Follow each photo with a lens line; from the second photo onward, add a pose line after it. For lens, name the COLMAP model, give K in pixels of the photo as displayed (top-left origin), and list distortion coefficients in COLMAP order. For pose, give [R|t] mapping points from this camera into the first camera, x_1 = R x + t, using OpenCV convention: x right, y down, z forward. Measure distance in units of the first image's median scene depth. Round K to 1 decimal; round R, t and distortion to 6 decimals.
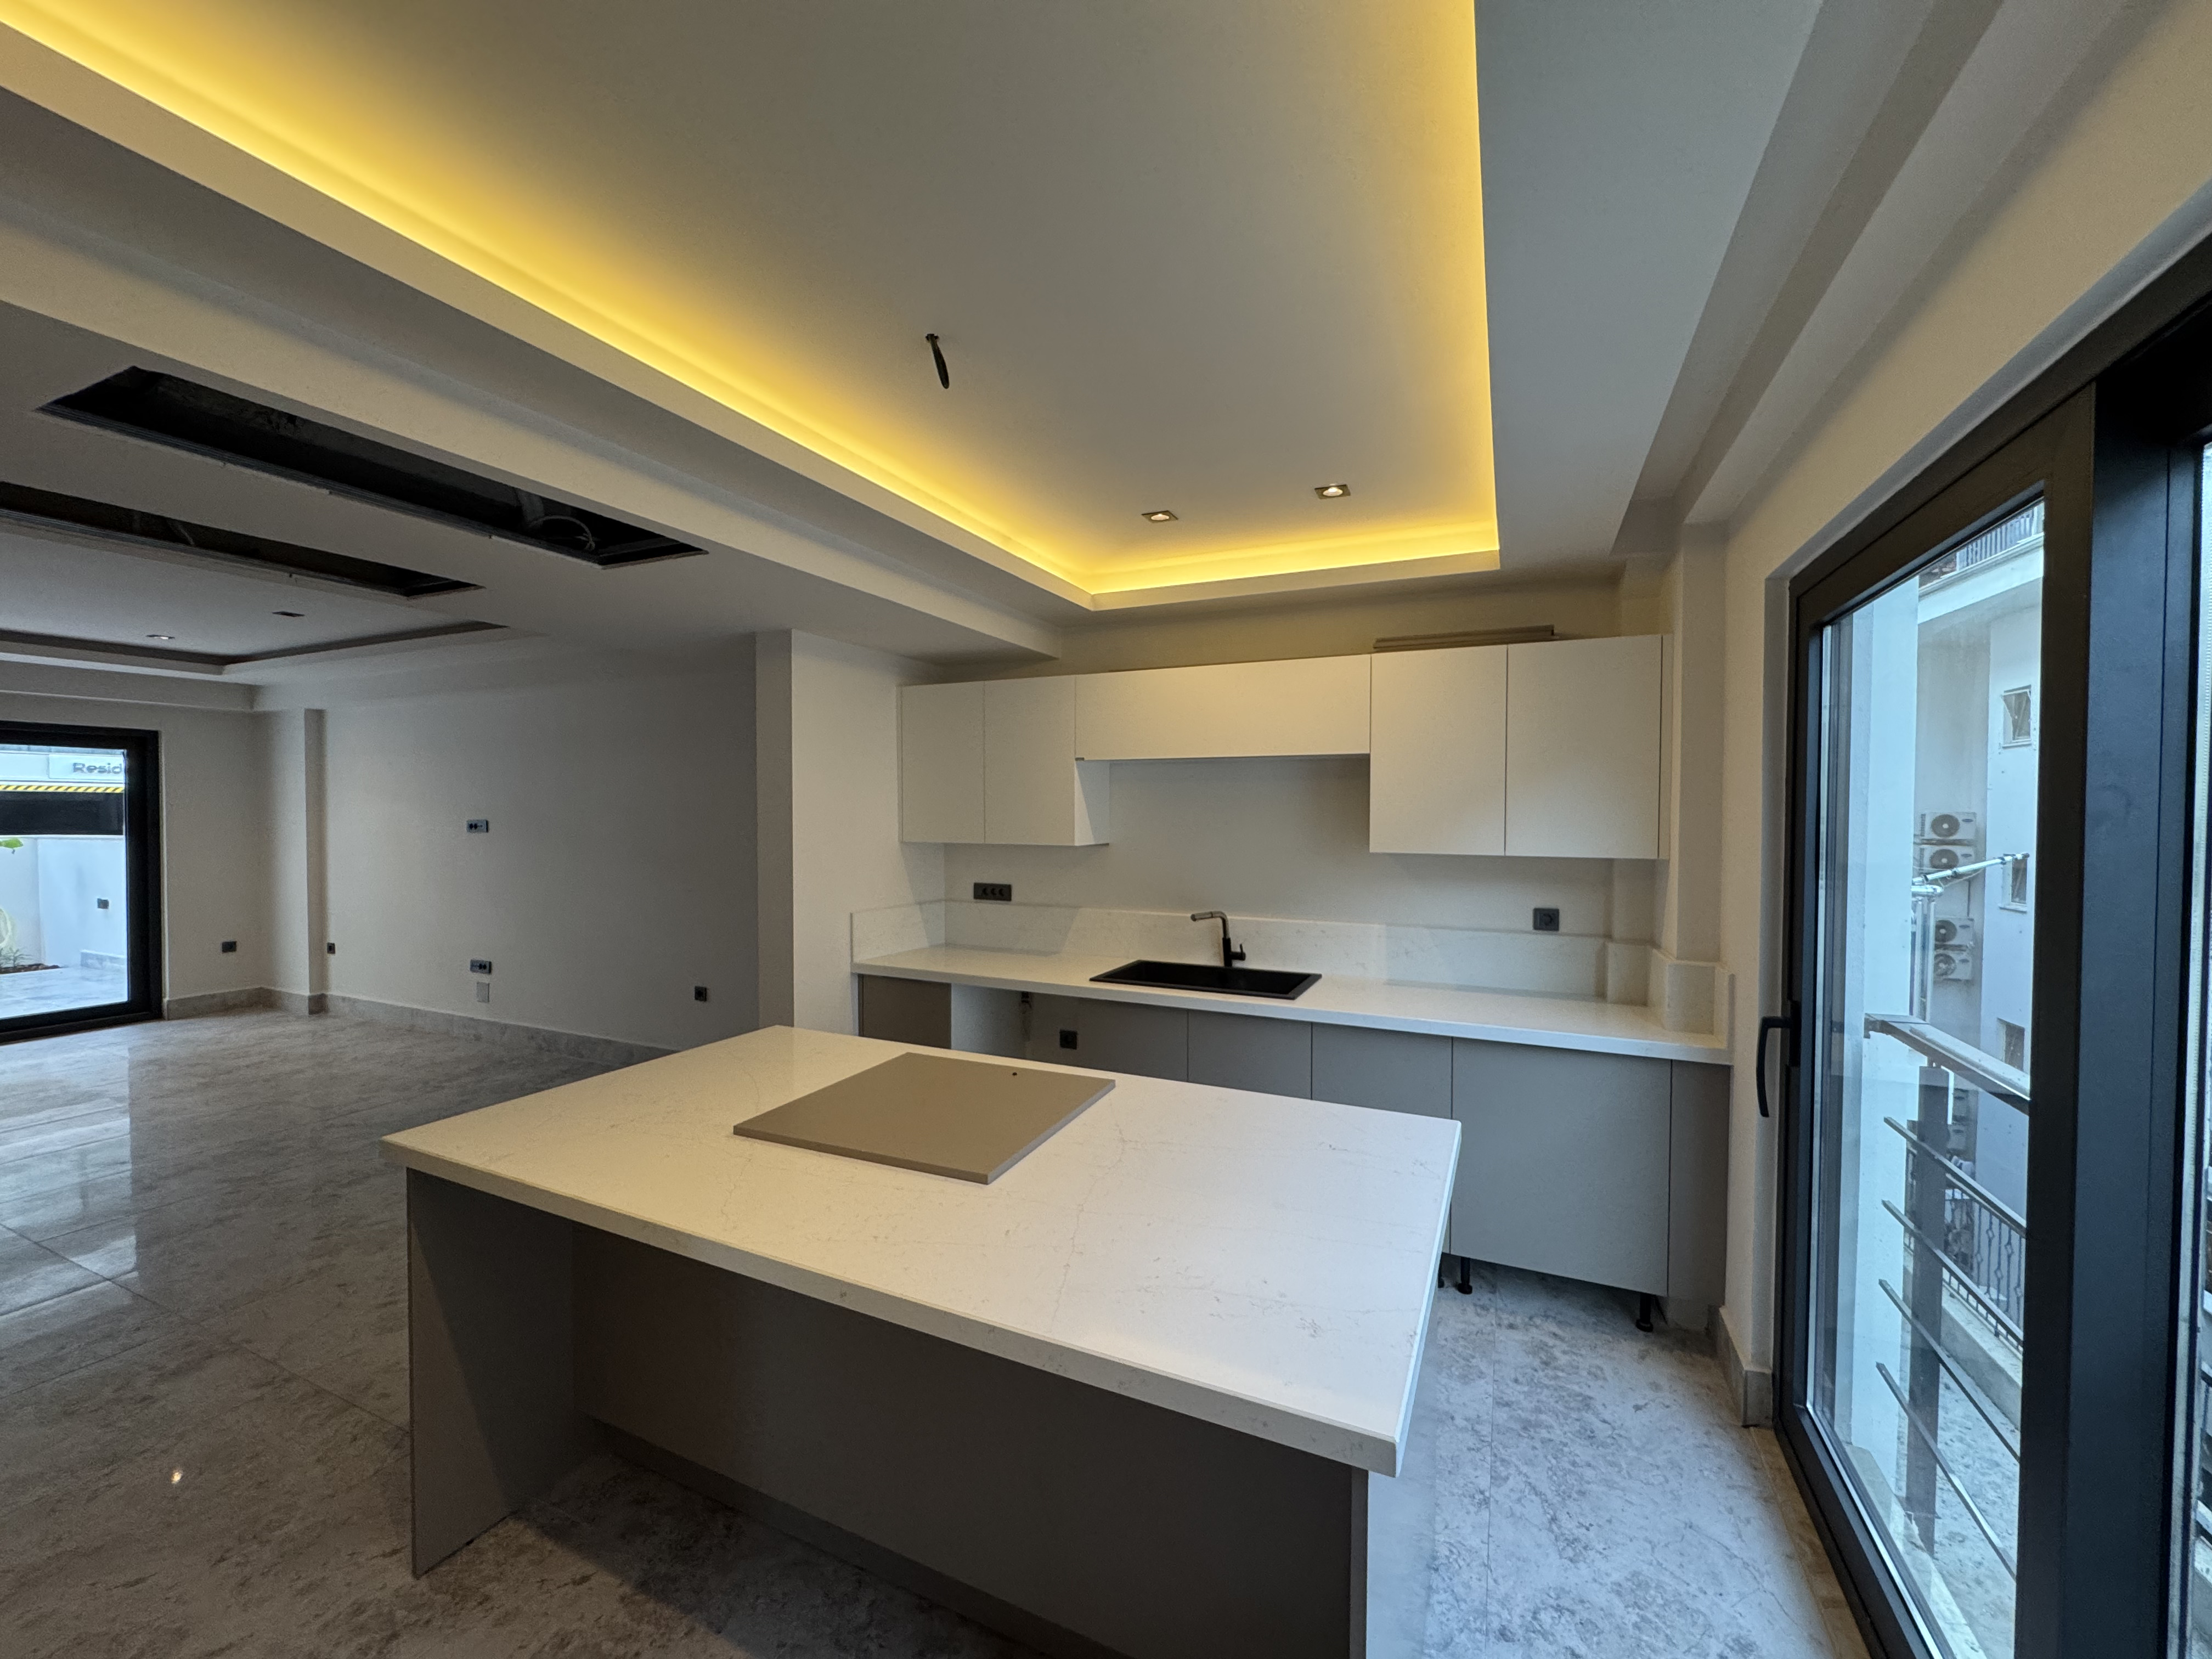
lens RADIAL K [[884.4, 0, 1106.1], [0, 884.4, 832.2], [0, 0, 1]] dist [-0.003325, -0.000050]
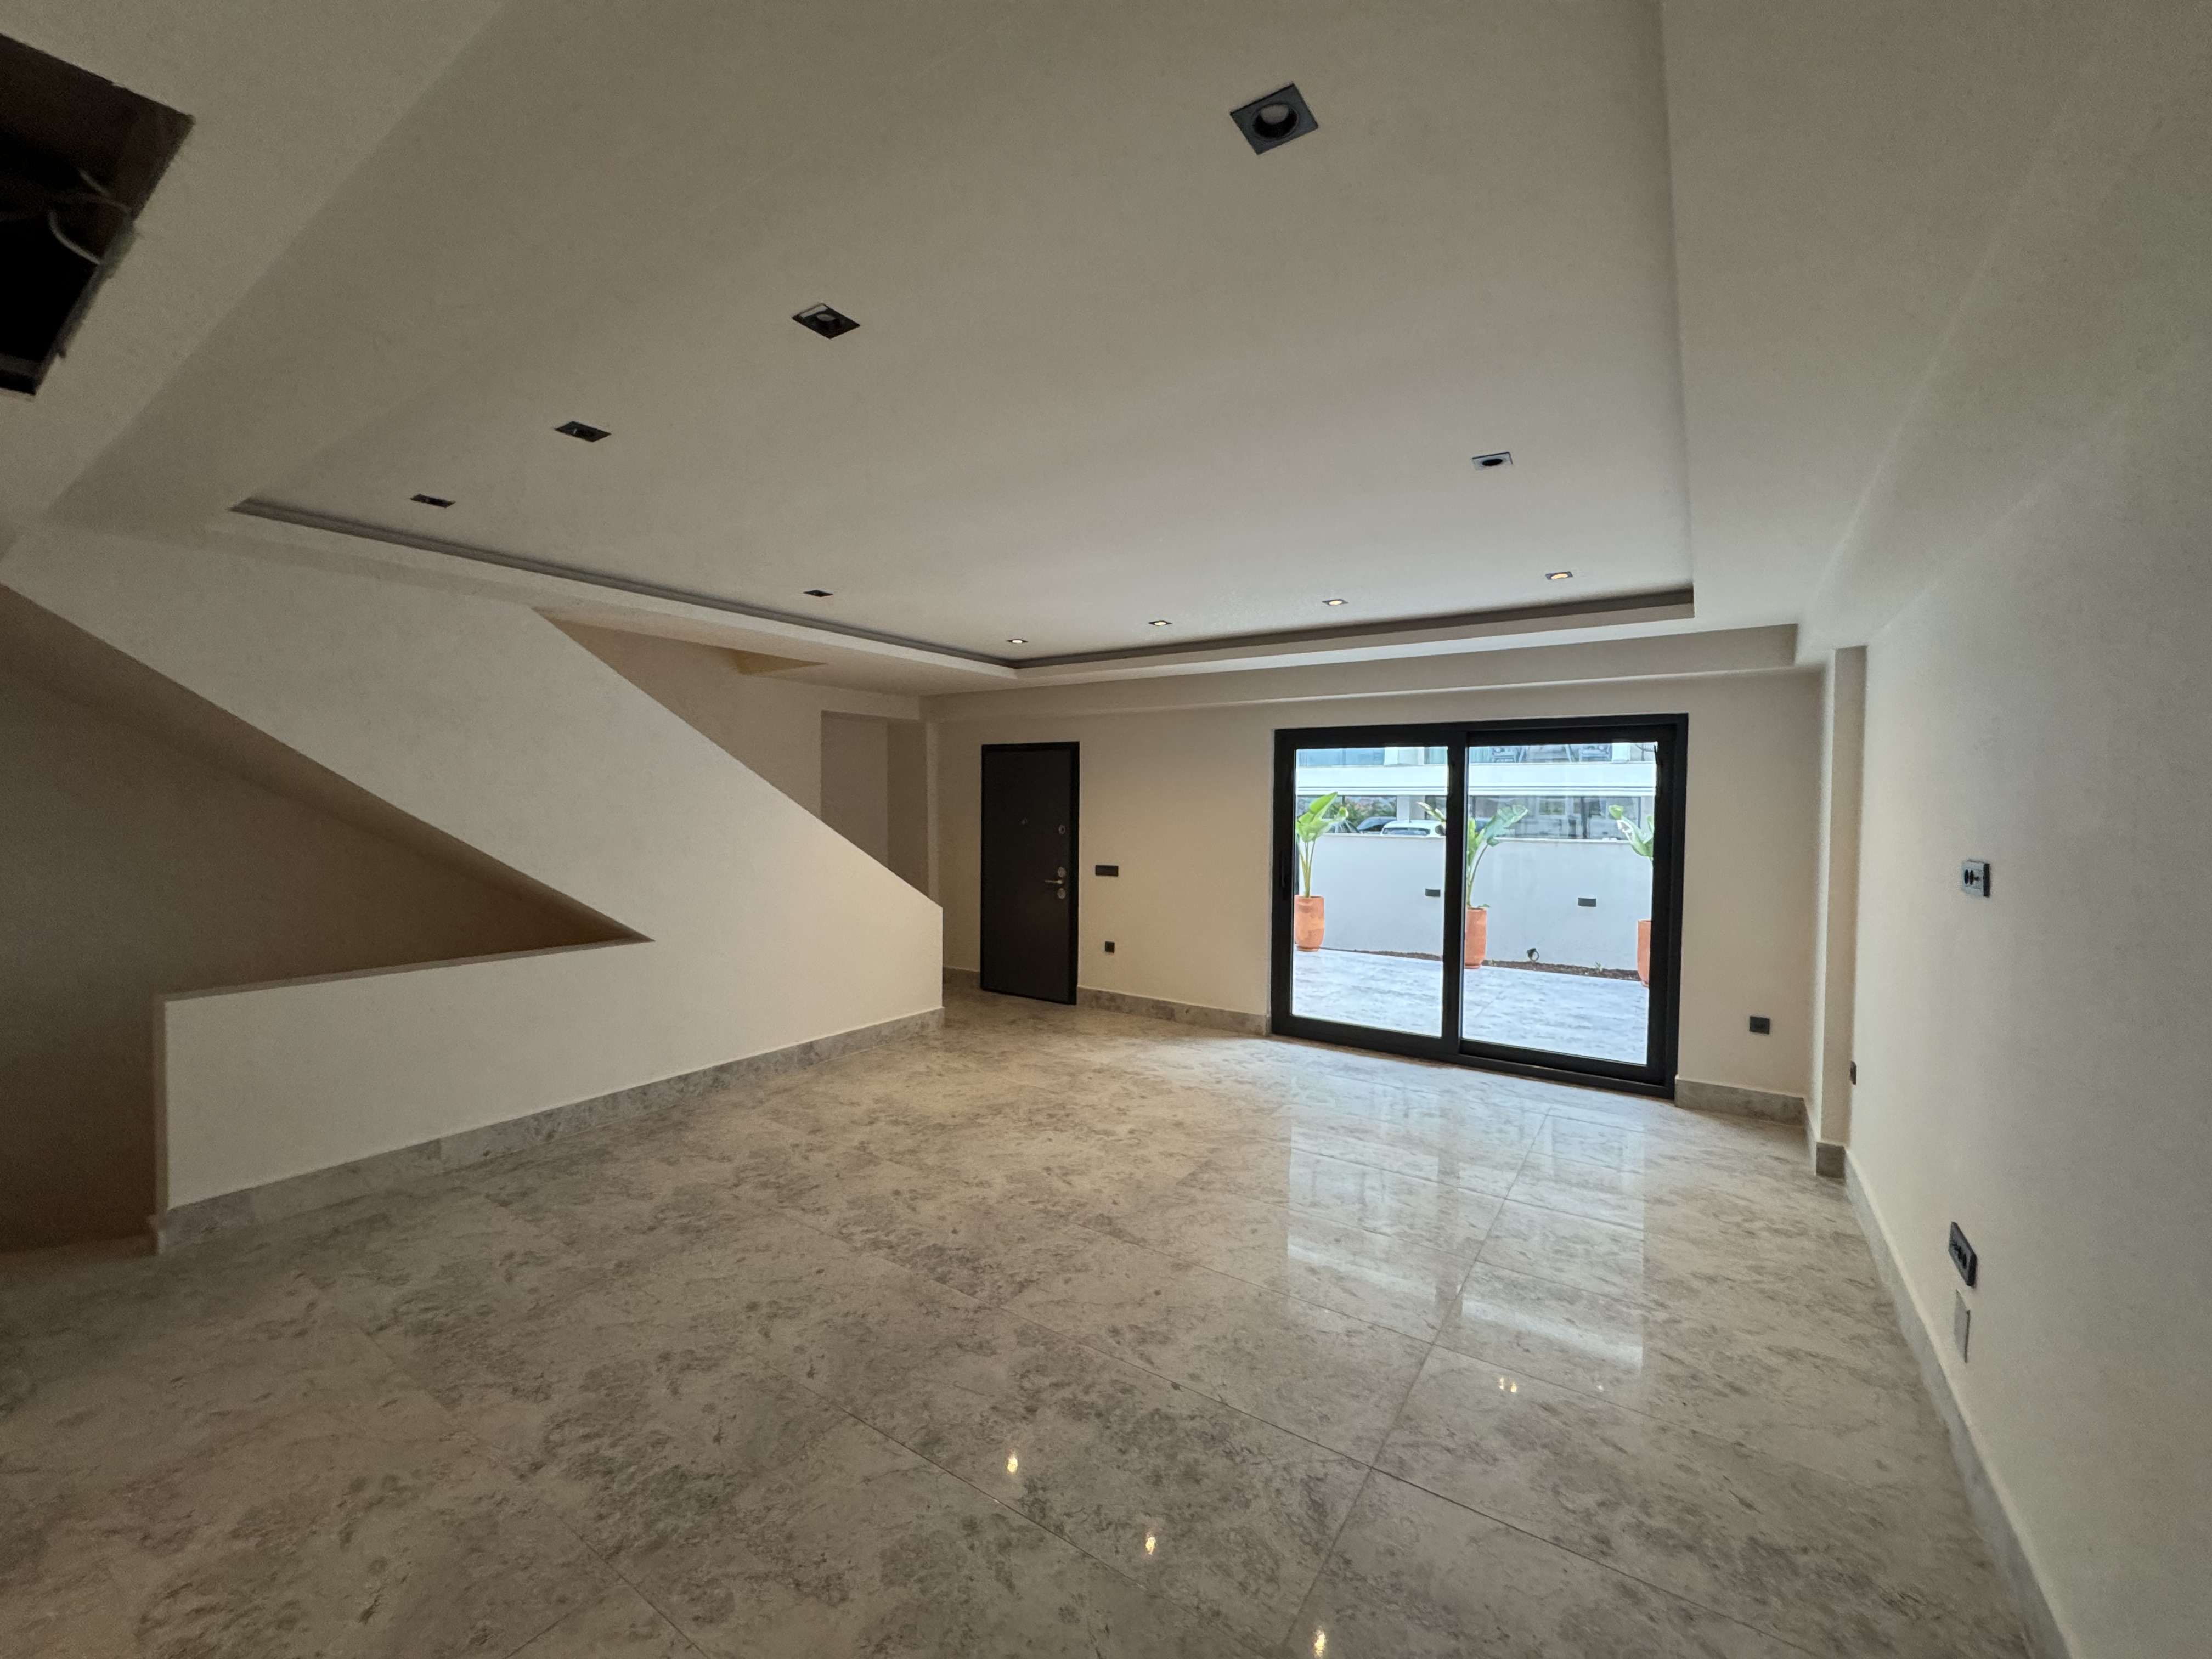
lens RADIAL K [[884.4, 0, 1102.0], [0, 884.4, 826.0], [0, 0, 1]] dist [-0.003325, -0.000050]
pose [[-0.163255, 0.020282, -0.986375, -0.537491], [-0.034699, 0.999052, 0.026286, -0.048726], [0.985973, 0.038518, -0.162397, 1.307983]]
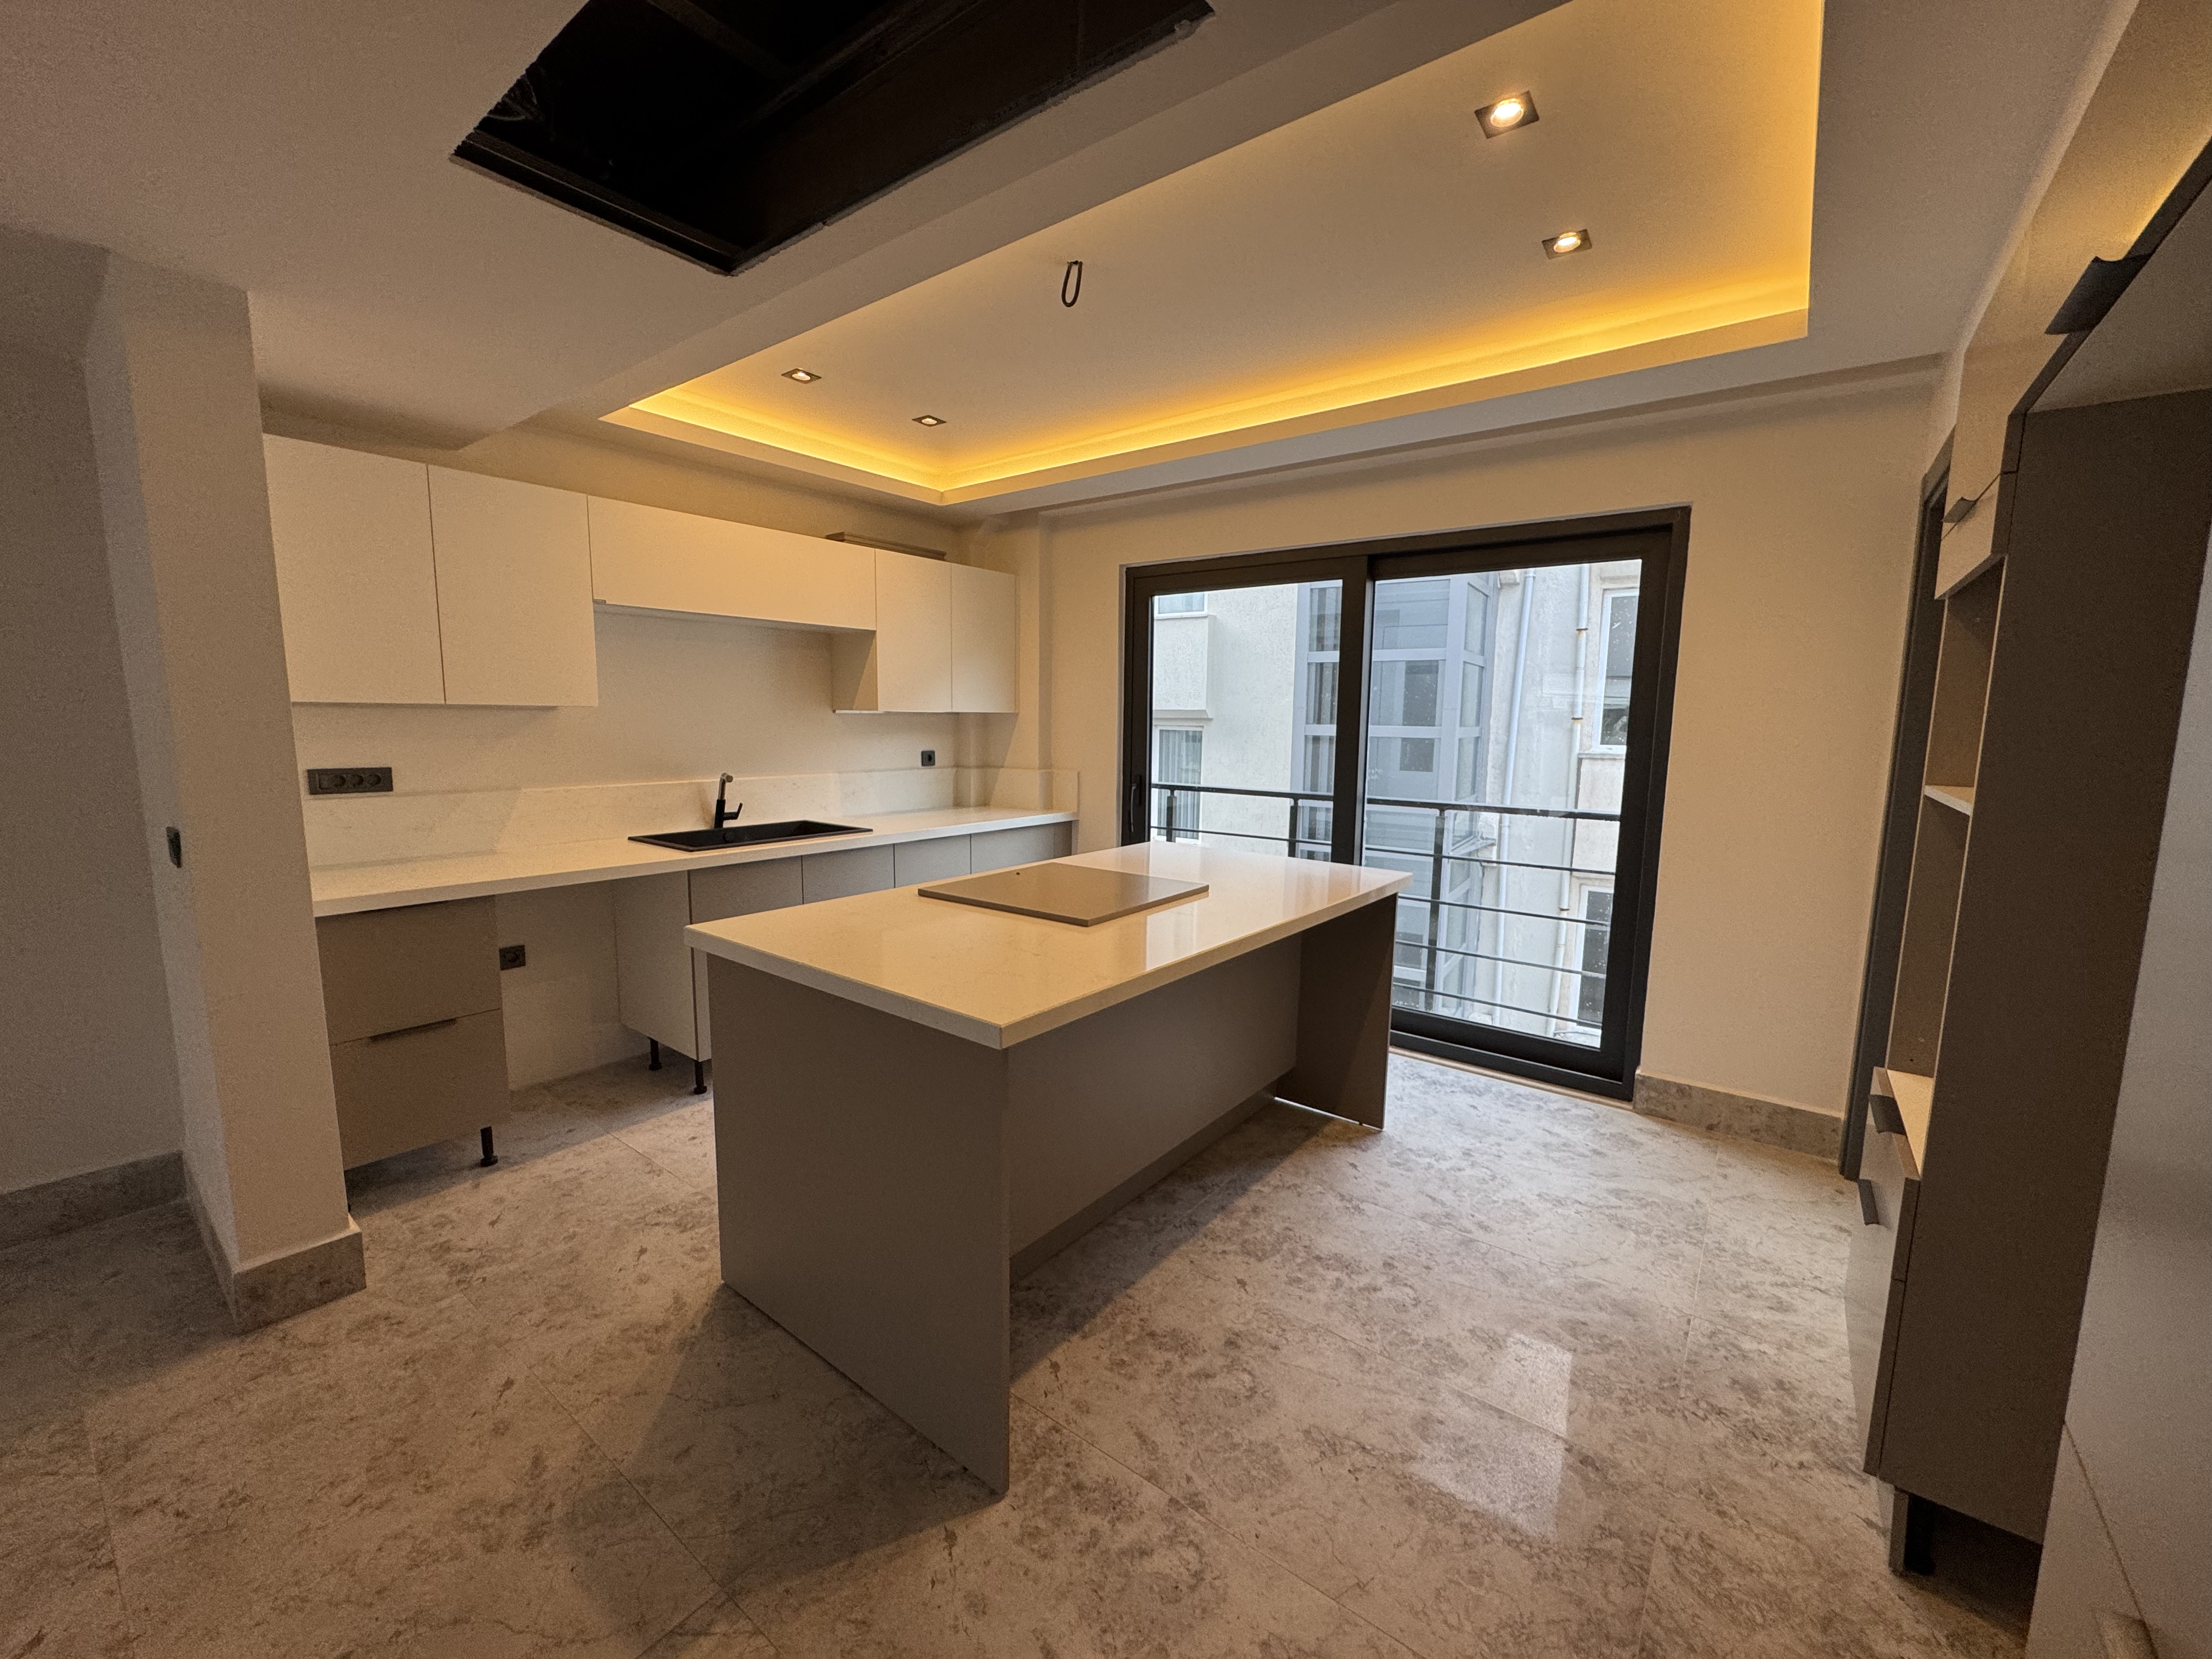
lens RADIAL K [[884.4, 0, 1113.5], [0, 884.4, 809.4], [0, 0, 1]] dist [-0.003325, -0.000050]
pose [[0.217418, -0.104155, 0.970506, -0.869067], [0.012706, 0.994508, 0.103884, 0.036383], [-0.975996, -0.010255, 0.217548, 0.394805]]
